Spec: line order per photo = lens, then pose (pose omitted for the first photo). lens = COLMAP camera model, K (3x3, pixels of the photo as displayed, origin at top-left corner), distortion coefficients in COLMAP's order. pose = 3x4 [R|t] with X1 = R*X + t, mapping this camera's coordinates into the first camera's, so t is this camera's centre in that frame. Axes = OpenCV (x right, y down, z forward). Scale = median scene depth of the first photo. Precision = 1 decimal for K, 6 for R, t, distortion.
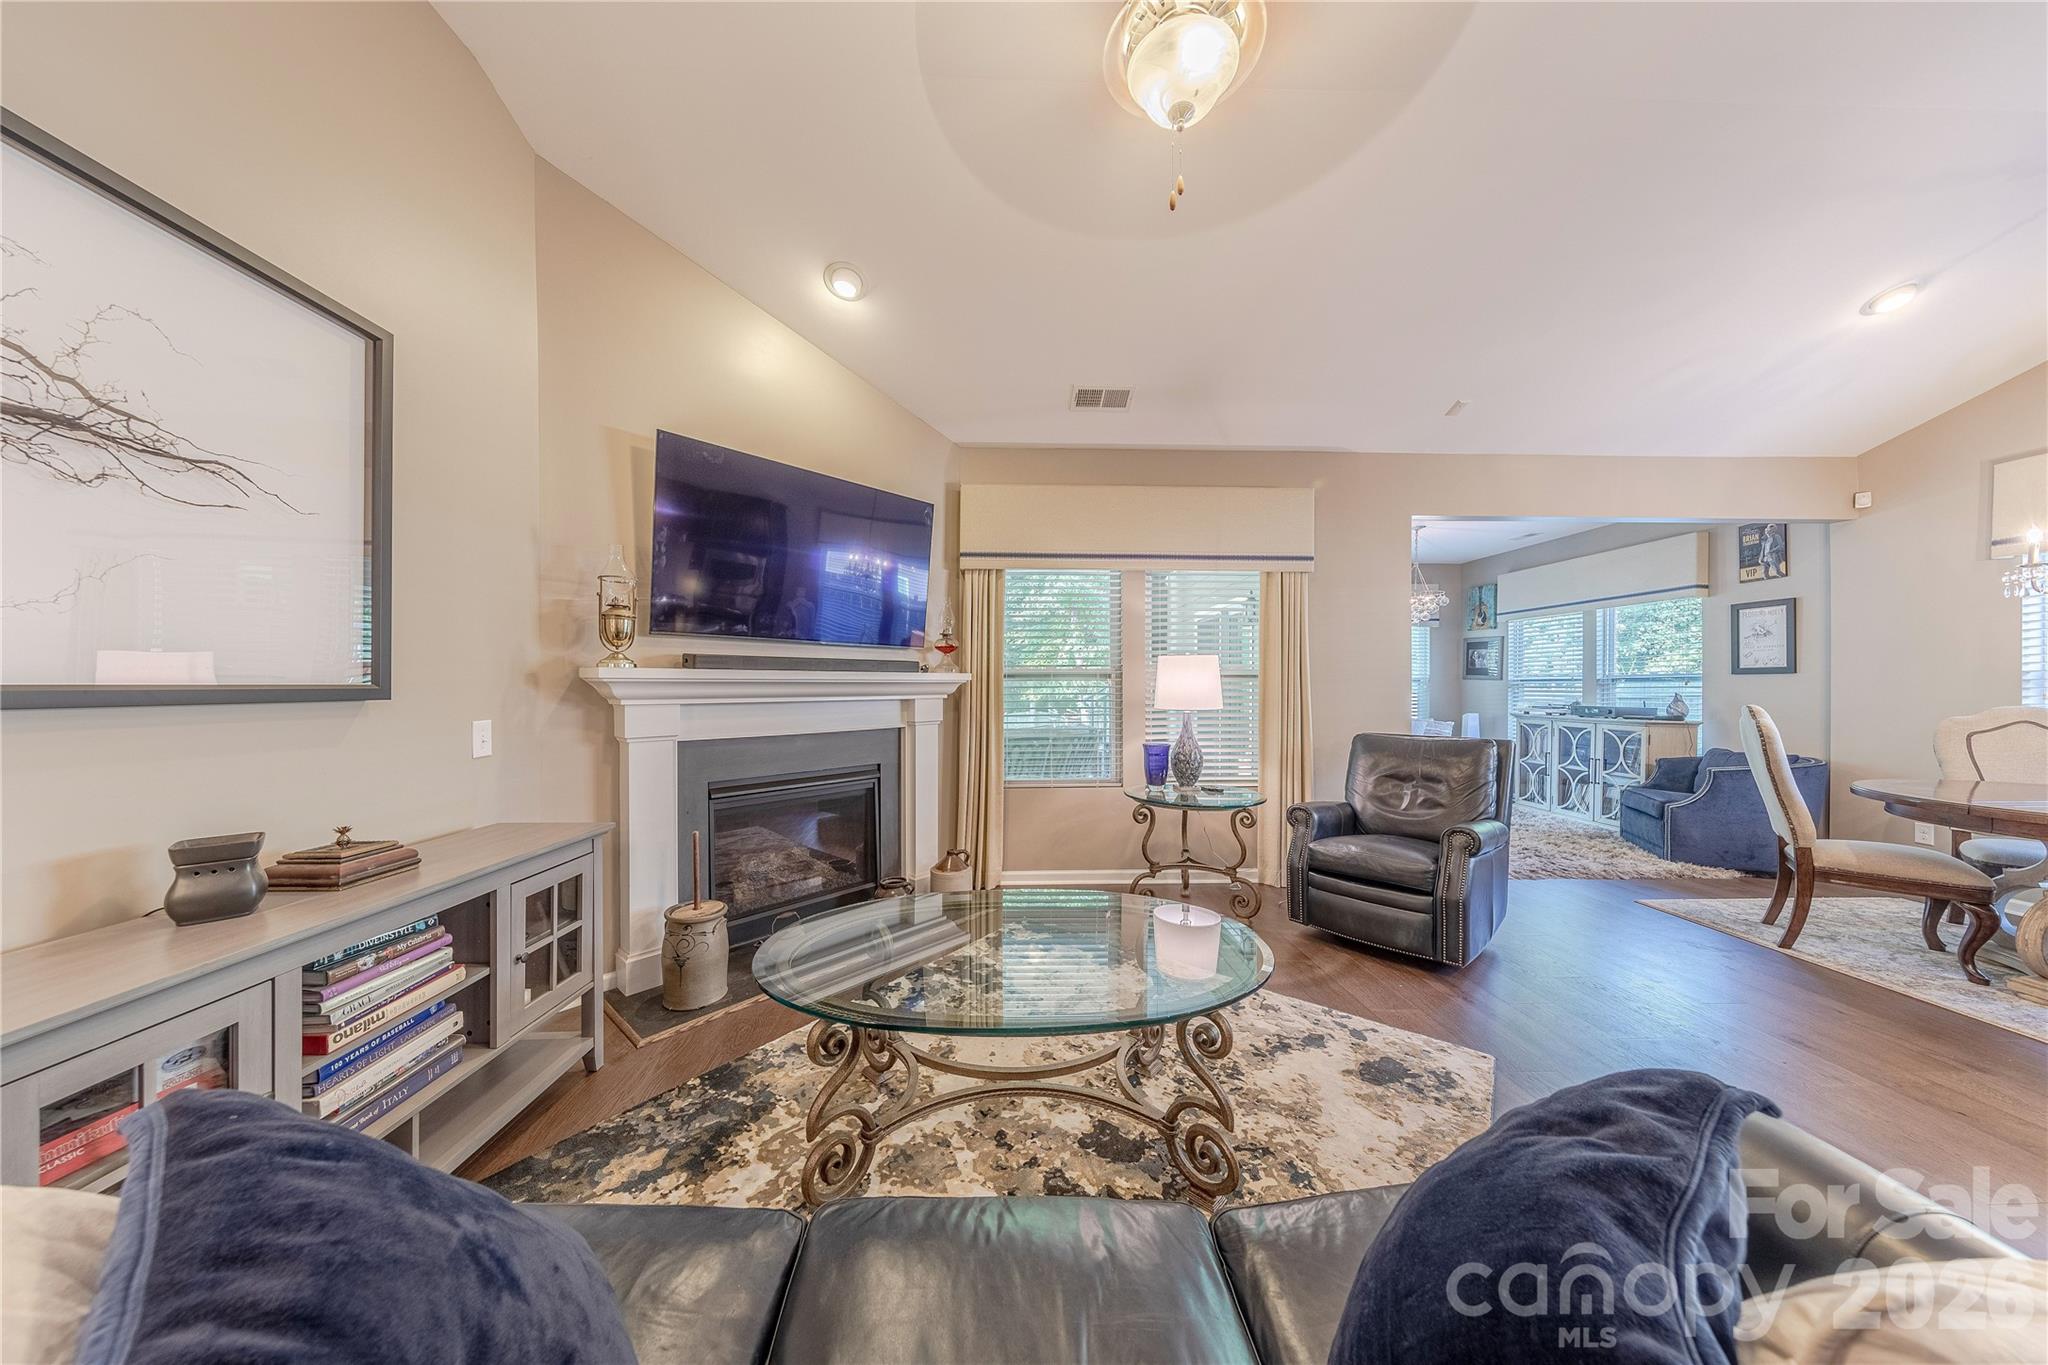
lens RADIAL K [[644.7, 0, 1024.8], [0, 644.7, 689.0], [0, 0, 1]] dist [0.004724, -0.000108]
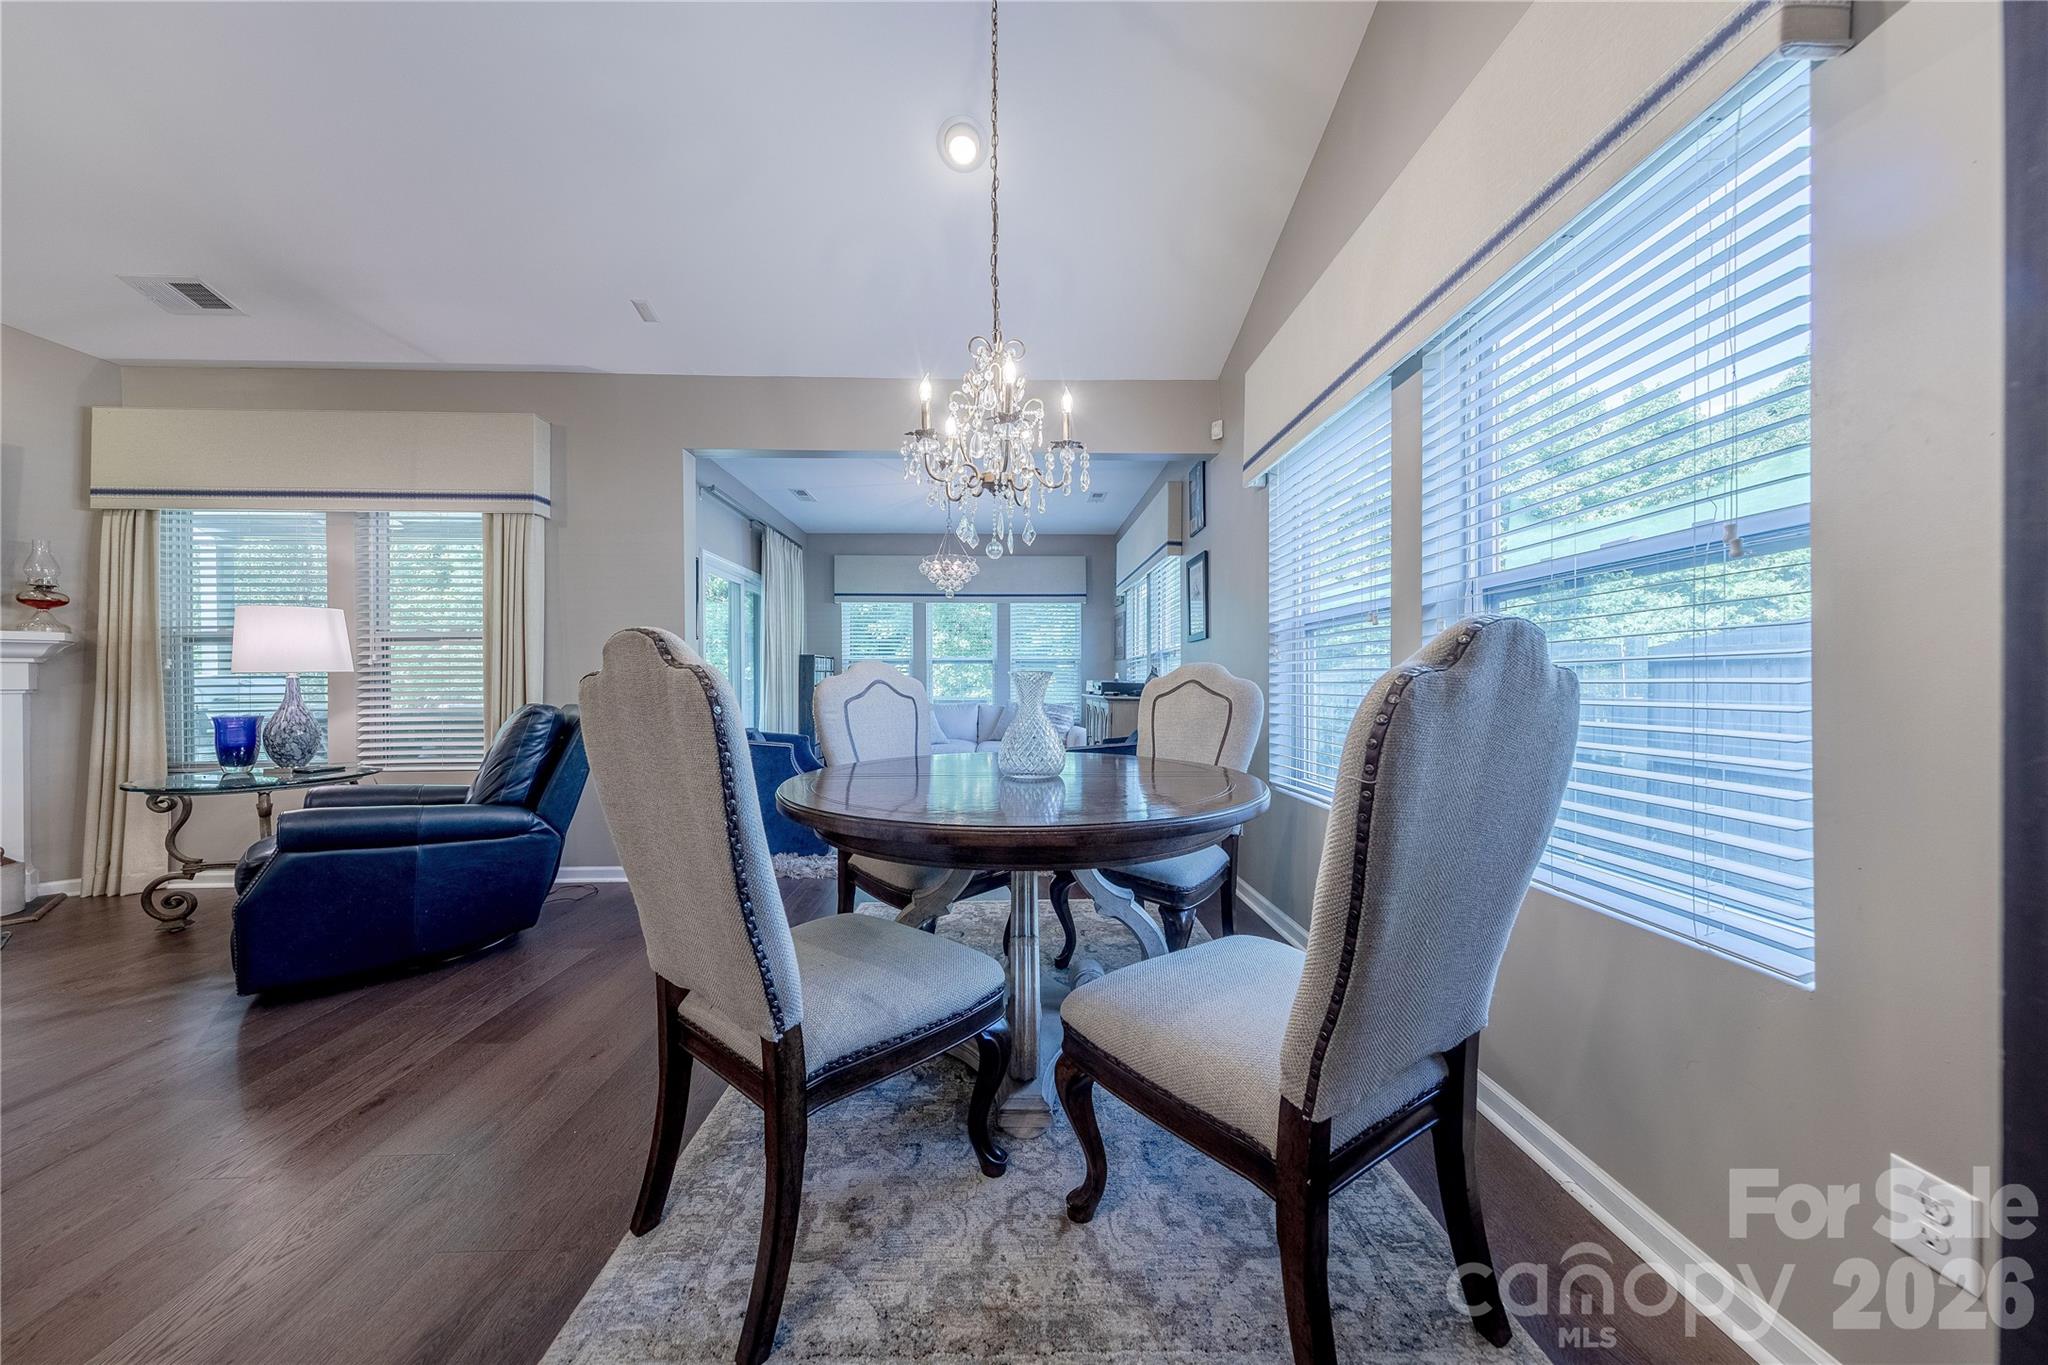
lens RADIAL K [[644.7, 0, 1026.4], [0, 644.7, 685.2], [0, 0, 1]] dist [0.004724, -0.000108]
pose [[0.999966, -0.002541, -0.007817, 1.208029], [0.002510, 0.999989, -0.003966, 0.051808], [0.007827, 0.003947, 0.999962, 0.179555]]
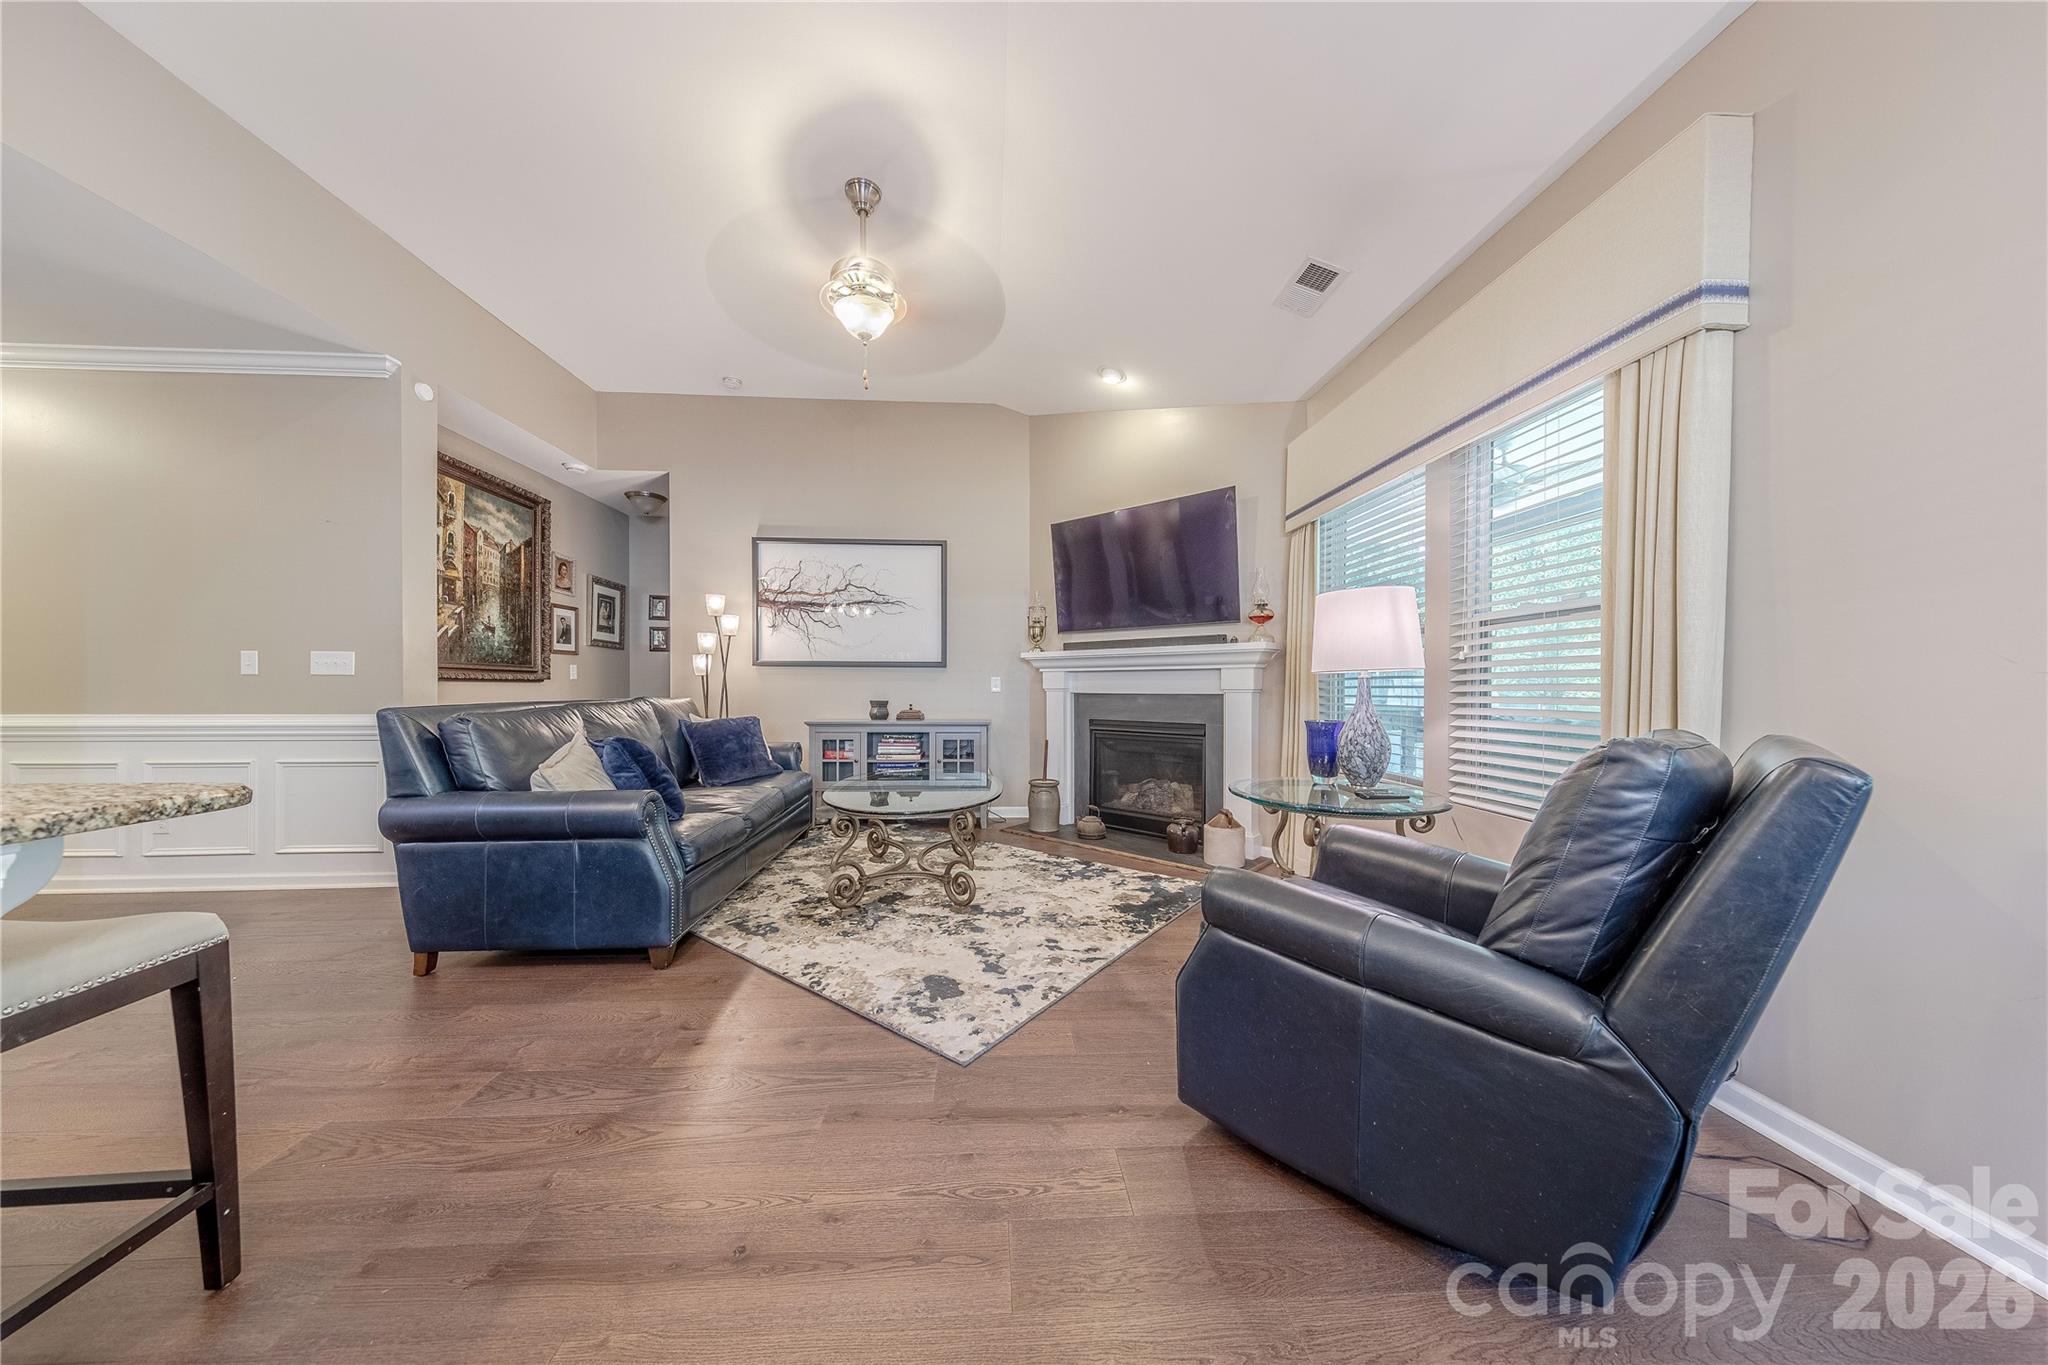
lens RADIAL K [[644.7, 0, 1007.5], [0, 644.7, 688.9], [0, 0, 1]] dist [0.004724, -0.000108]
pose [[-0.001878, 0.004812, -0.999987, 0.937012], [-0.008998, 0.999948, 0.004829, 0.048727], [0.999958, 0.009007, -0.001834, 0.633829]]
